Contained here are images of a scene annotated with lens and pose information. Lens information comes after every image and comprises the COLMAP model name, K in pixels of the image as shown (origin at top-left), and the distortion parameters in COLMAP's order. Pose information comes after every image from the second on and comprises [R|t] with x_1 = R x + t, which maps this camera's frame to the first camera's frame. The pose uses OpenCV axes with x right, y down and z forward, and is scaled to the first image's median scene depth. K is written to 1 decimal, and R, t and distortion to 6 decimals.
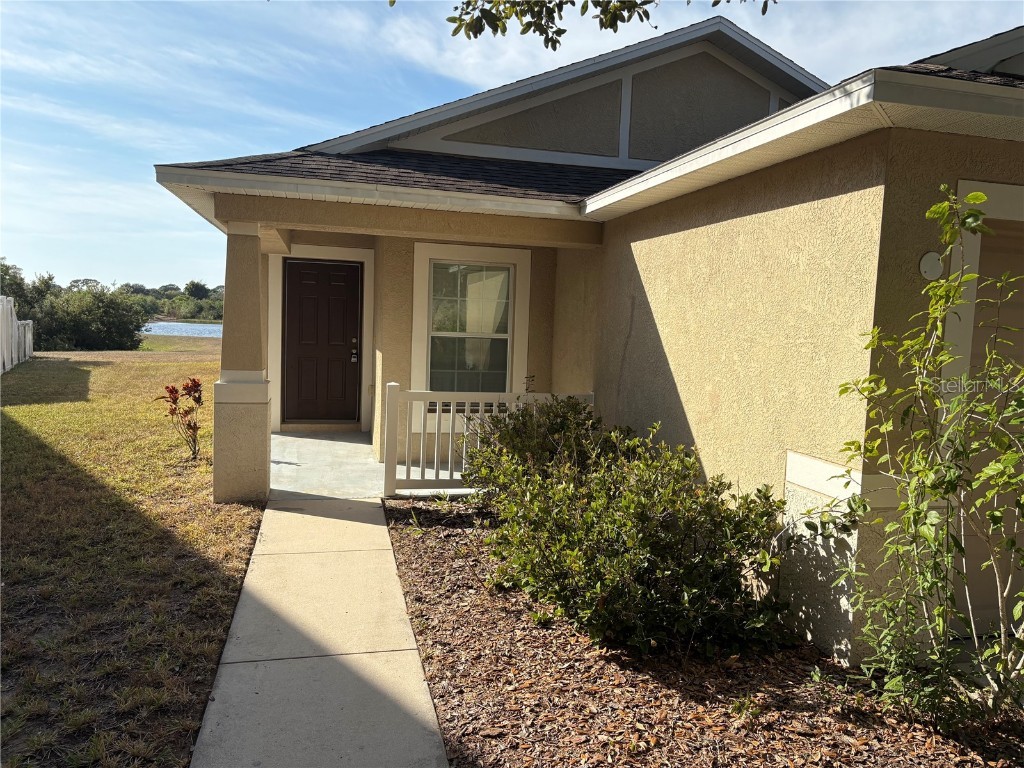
lens RADIAL K [[781.5, 0, 512.0], [0, 781.5, 384.0], [0, 0, 1]] dist [0.074821, -0.078621]
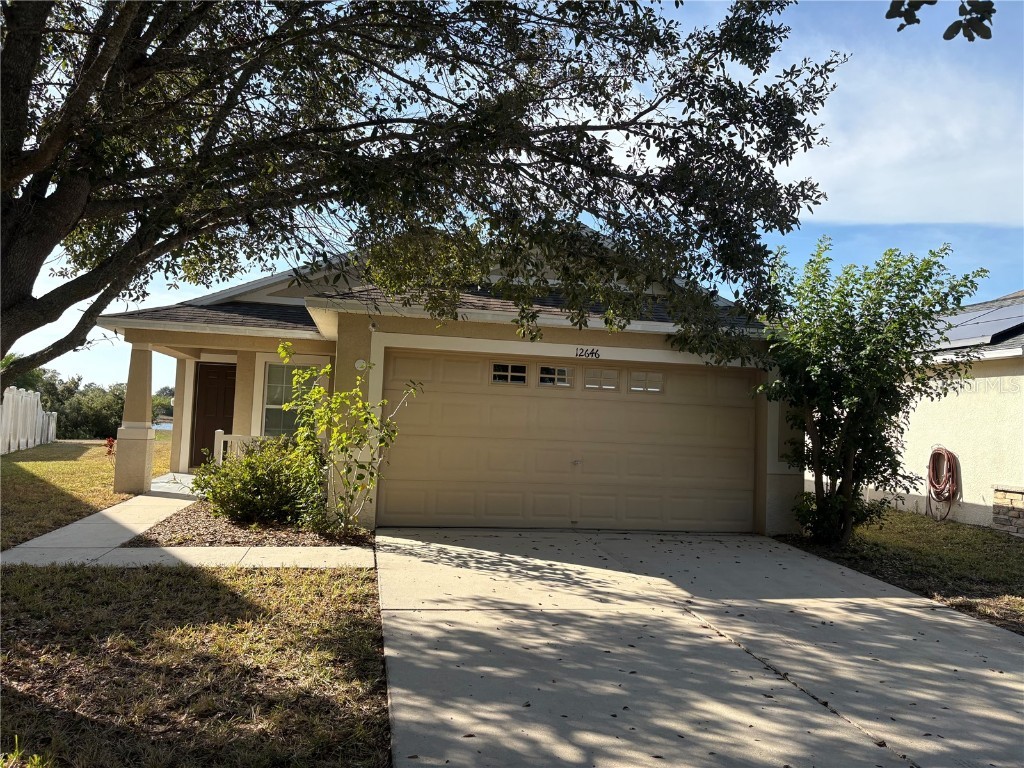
lens RADIAL K [[786.5, 0, 516.4], [0, 786.5, 364.1], [0, 0, 1]] dist [0.024448, -0.002671]
pose [[0.999284, 0.000434, -0.037821, 0.766272], [-0.006325, 0.987774, -0.155767, 0.159952], [0.037291, 0.155895, 0.987070, -0.994865]]
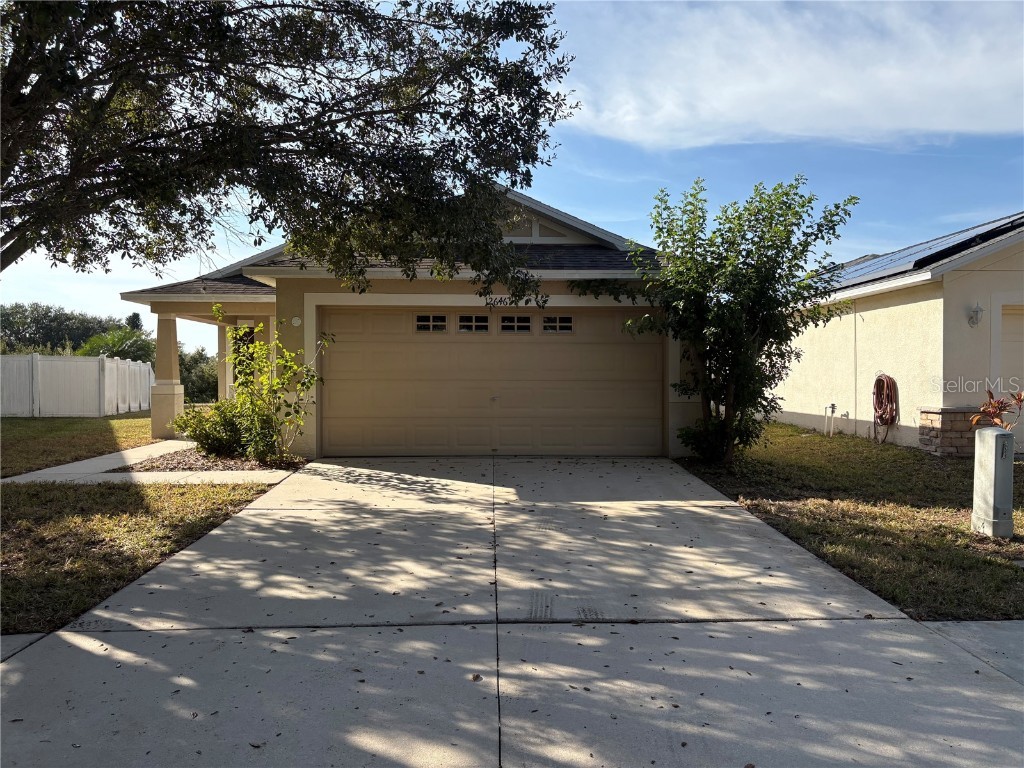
lens RADIAL K [[786.4, 0, 518.5], [0, 786.4, 378.2], [0, 0, 1]] dist [0.048829, -0.060473]
pose [[0.977752, -0.036383, -0.206587, 1.327474], [0.019226, 0.996241, -0.084460, 0.223736], [0.208883, 0.078609, 0.974776, -1.167094]]
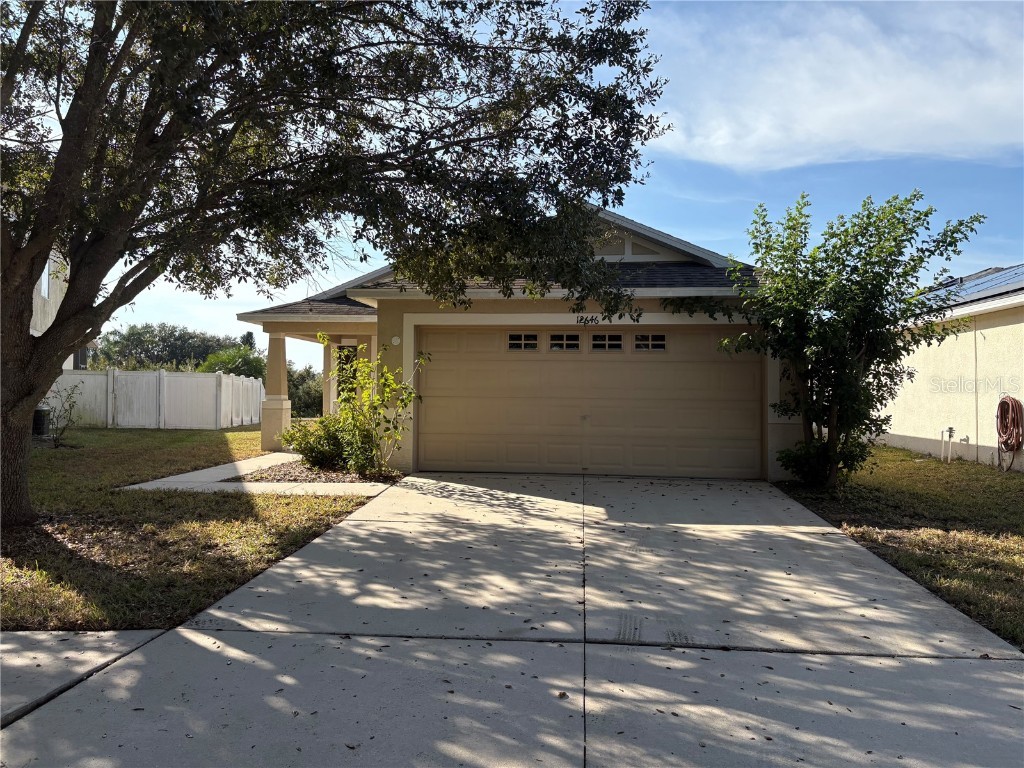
lens RADIAL K [[787.8, 0, 498.0], [0, 787.8, 354.5], [0, 0, 1]] dist [0.053066, -0.066774]
pose [[0.938364, -0.045819, -0.342599, 1.339353], [-0.001911, 0.990472, -0.137698, 0.224915], [0.345644, 0.129865, 0.929336, -1.190095]]
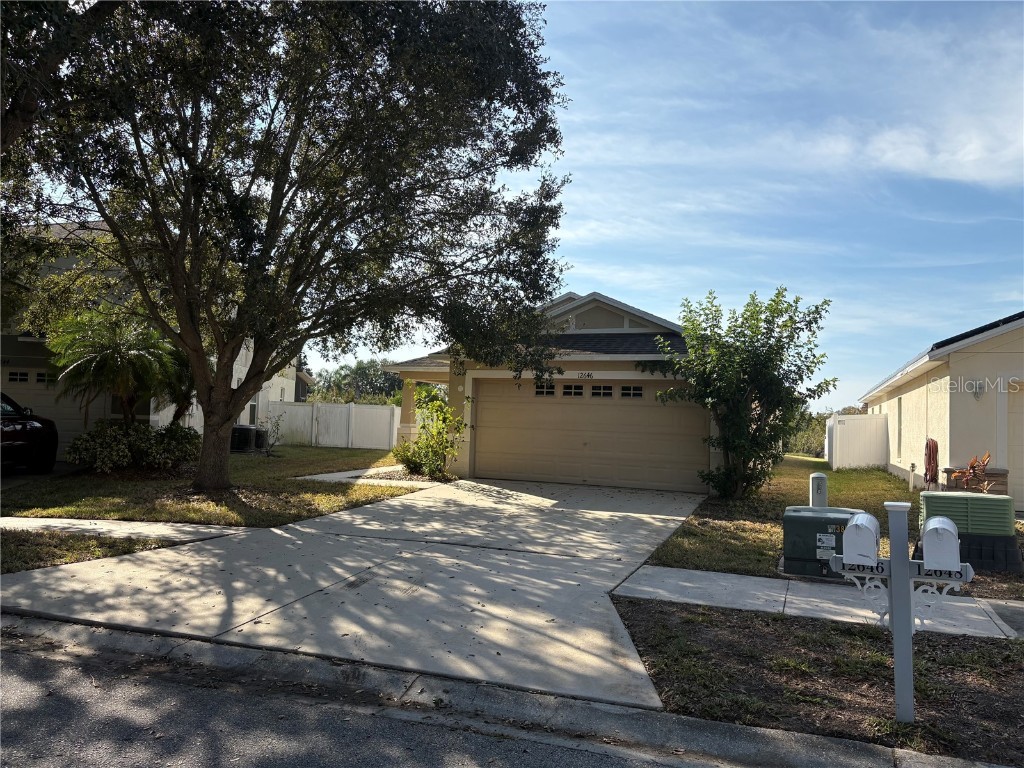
lens RADIAL K [[798.3, 0, 512.1], [0, 798.3, 325.3], [0, 0, 1]] dist [0.049548, -0.066107]
pose [[0.819089, -0.079227, -0.568170, 2.344885], [-0.048527, 0.977299, -0.206234, 0.298602], [0.571611, 0.196496, 0.796650, -1.786777]]
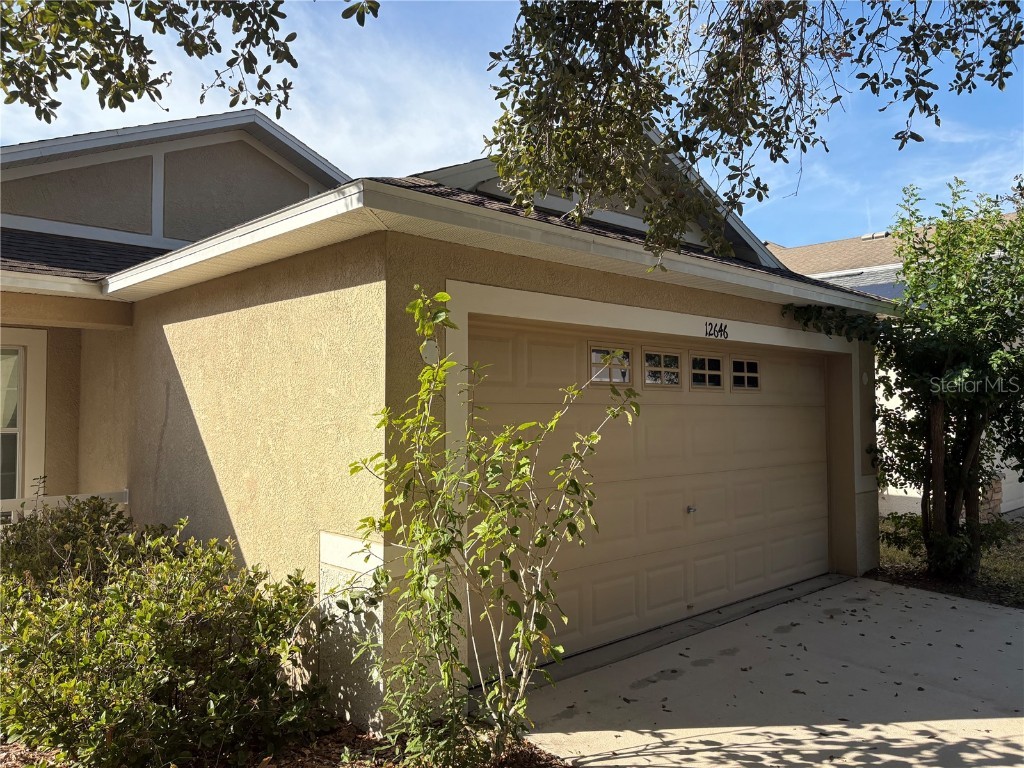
lens RADIAL K [[786.4, 0, 518.5], [0, 786.4, 378.2], [0, 0, 1]] dist [0.048829, -0.060473]
pose [[0.868932, -0.021274, 0.494473, 0.076223], [0.074025, 0.993424, -0.087342, -0.004400], [-0.489364, 0.112497, 0.864793, -0.027228]]
